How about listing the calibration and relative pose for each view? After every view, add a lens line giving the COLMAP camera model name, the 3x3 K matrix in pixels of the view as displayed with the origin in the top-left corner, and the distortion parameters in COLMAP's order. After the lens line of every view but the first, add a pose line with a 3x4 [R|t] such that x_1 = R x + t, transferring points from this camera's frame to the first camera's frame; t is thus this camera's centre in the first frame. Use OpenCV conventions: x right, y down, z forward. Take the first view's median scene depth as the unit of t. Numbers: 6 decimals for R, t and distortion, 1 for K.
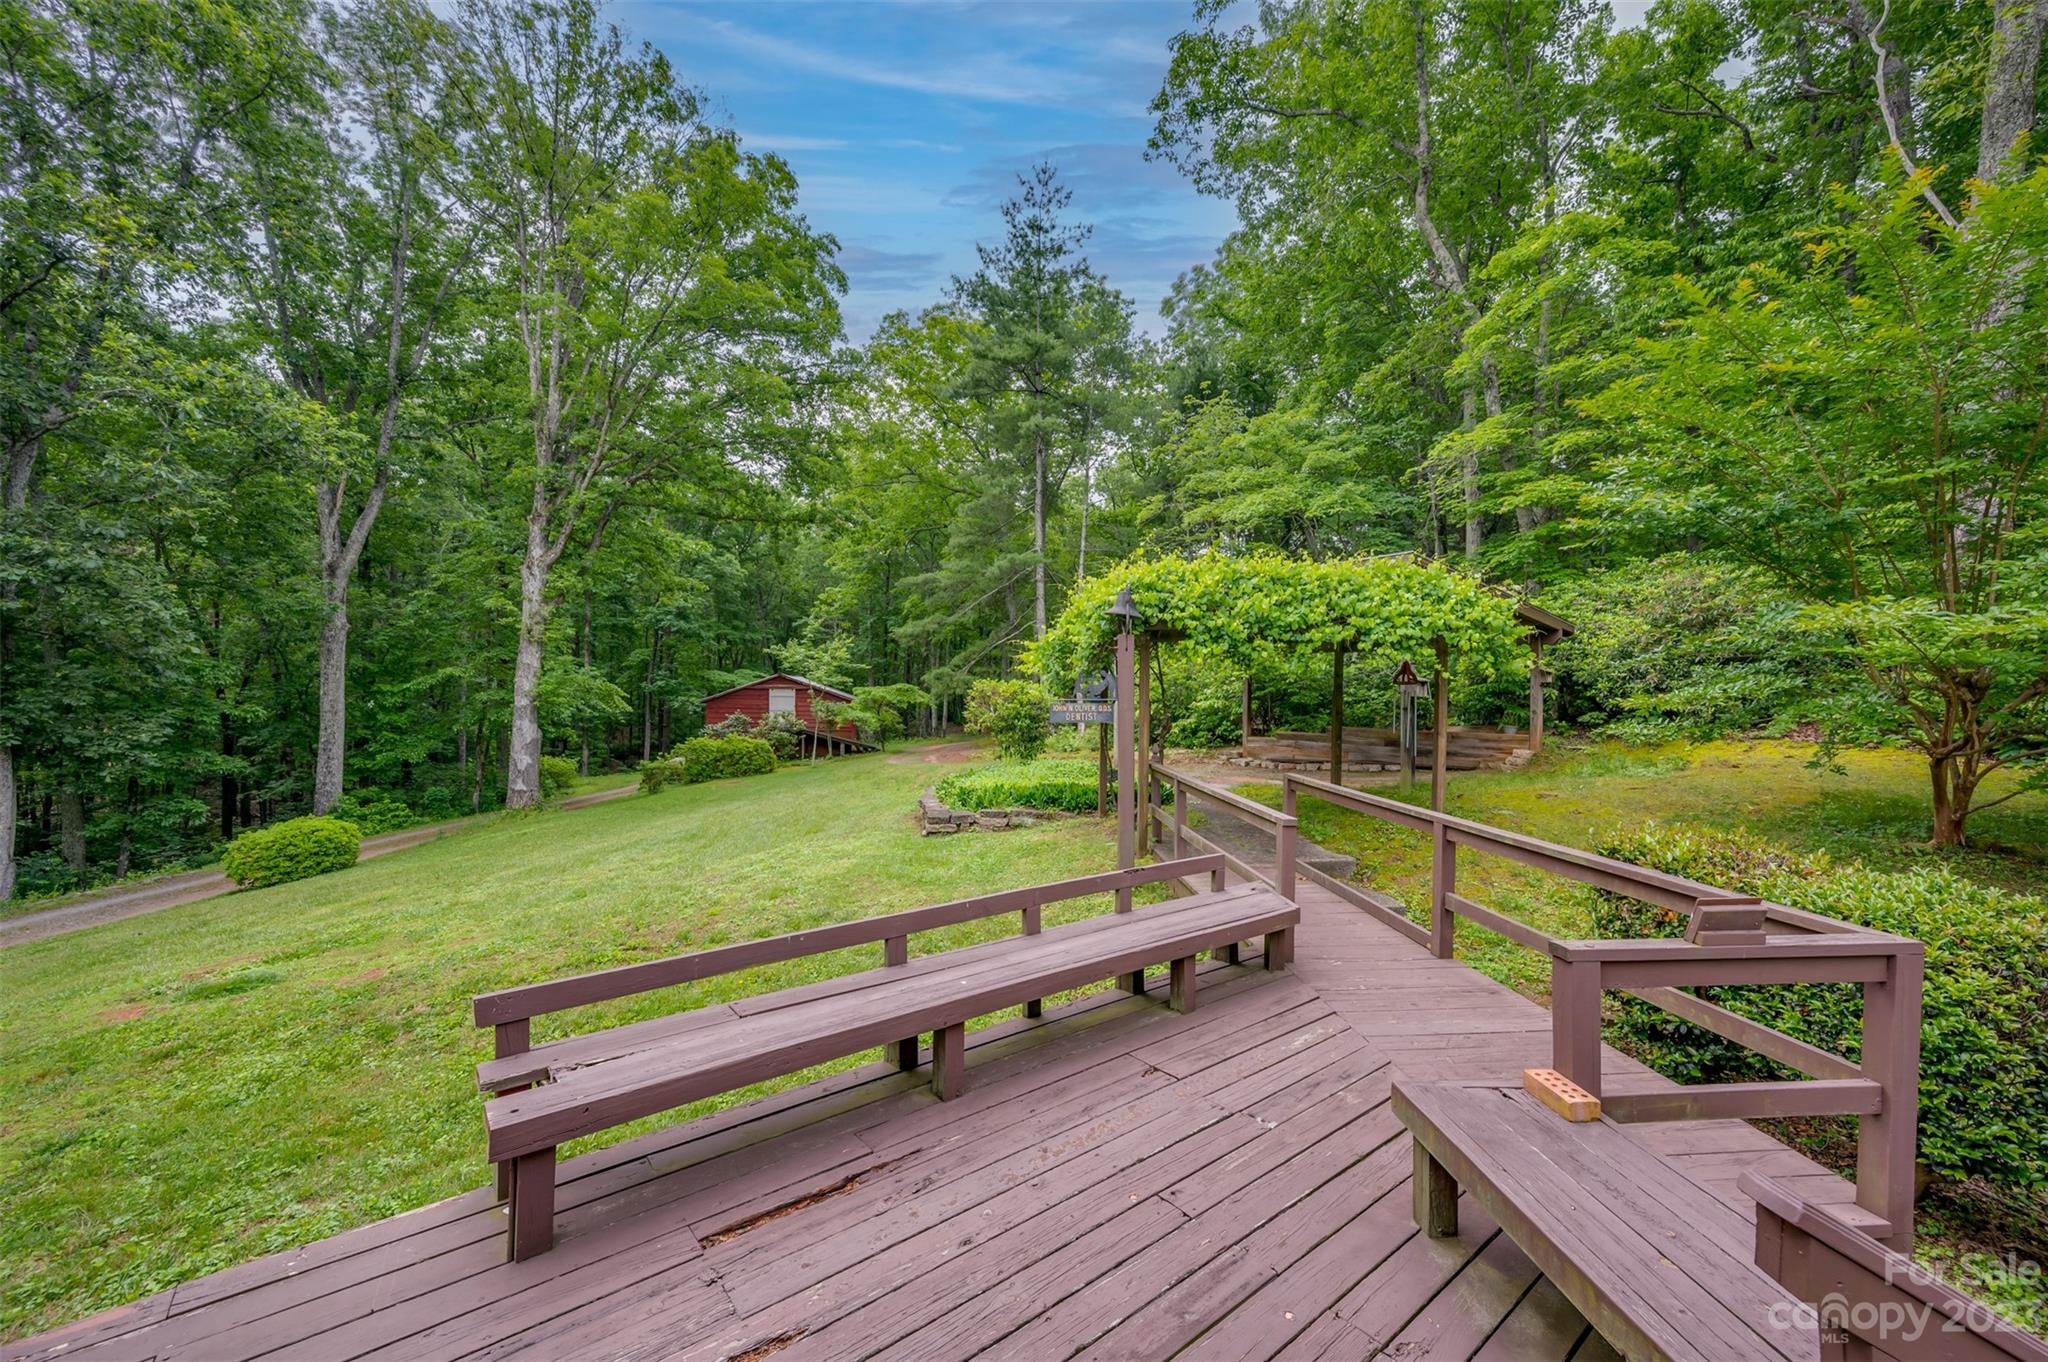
lens RADIAL K [[805.7, 0, 1031.9], [0, 805.7, 694.0], [0, 0, 1]] dist [-0.000423, -0.000011]
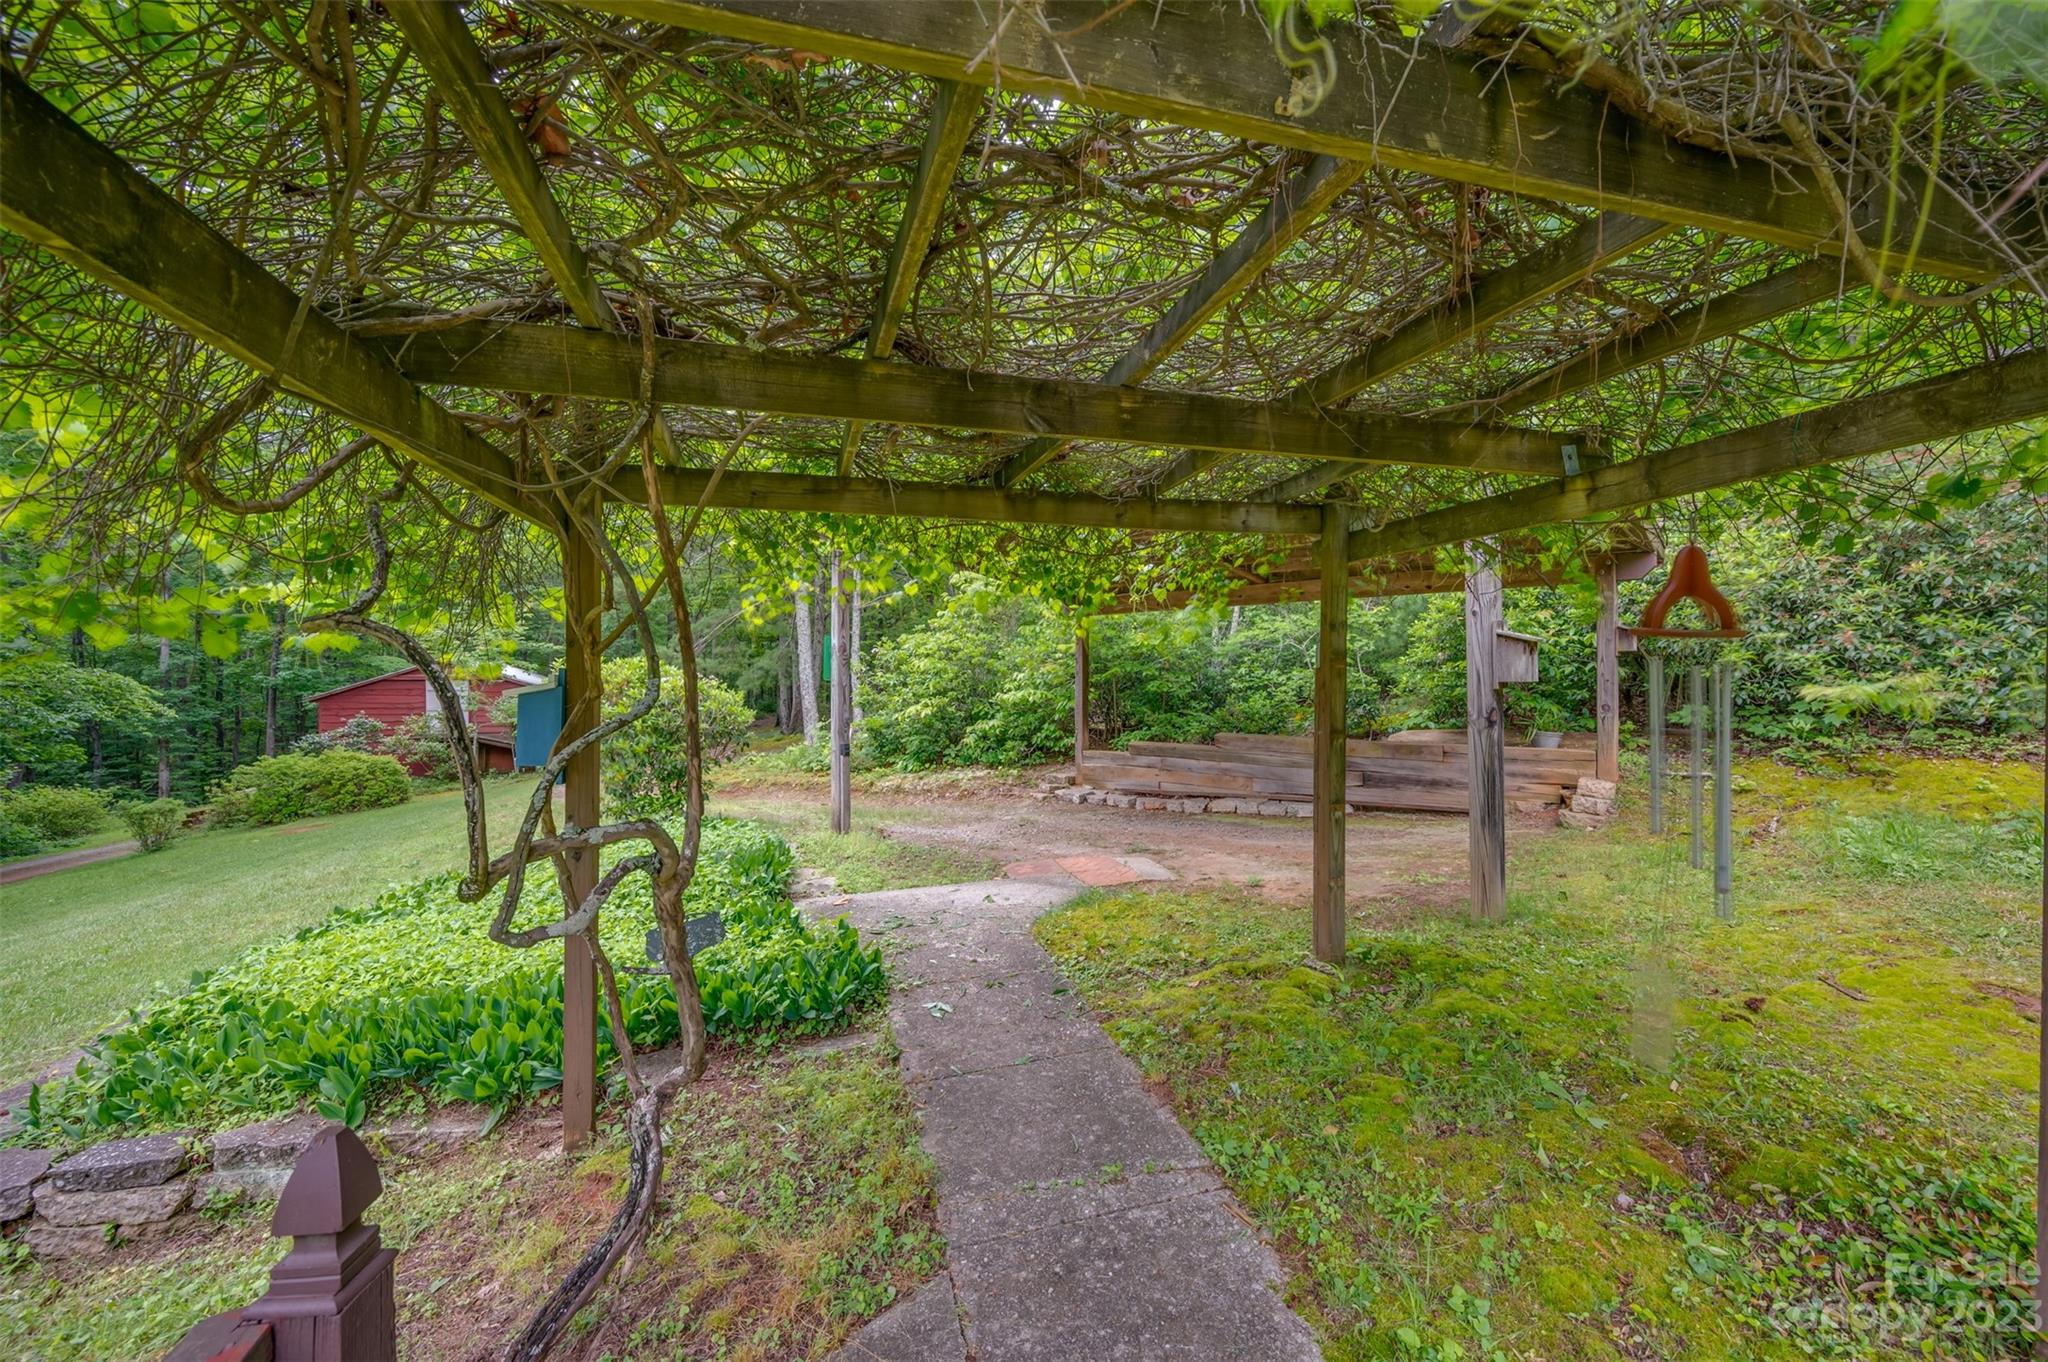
lens RADIAL K [[848.2, 0, 1027.1], [0, 848.2, 691.8], [0, 0, 1]] dist [-0.000920, -0.000087]
pose [[0.979996, -0.016081, 0.198367, 0.092437], [0.013386, 0.999799, 0.014923, -0.000774], [-0.198567, -0.011969, 0.980014, 0.352772]]
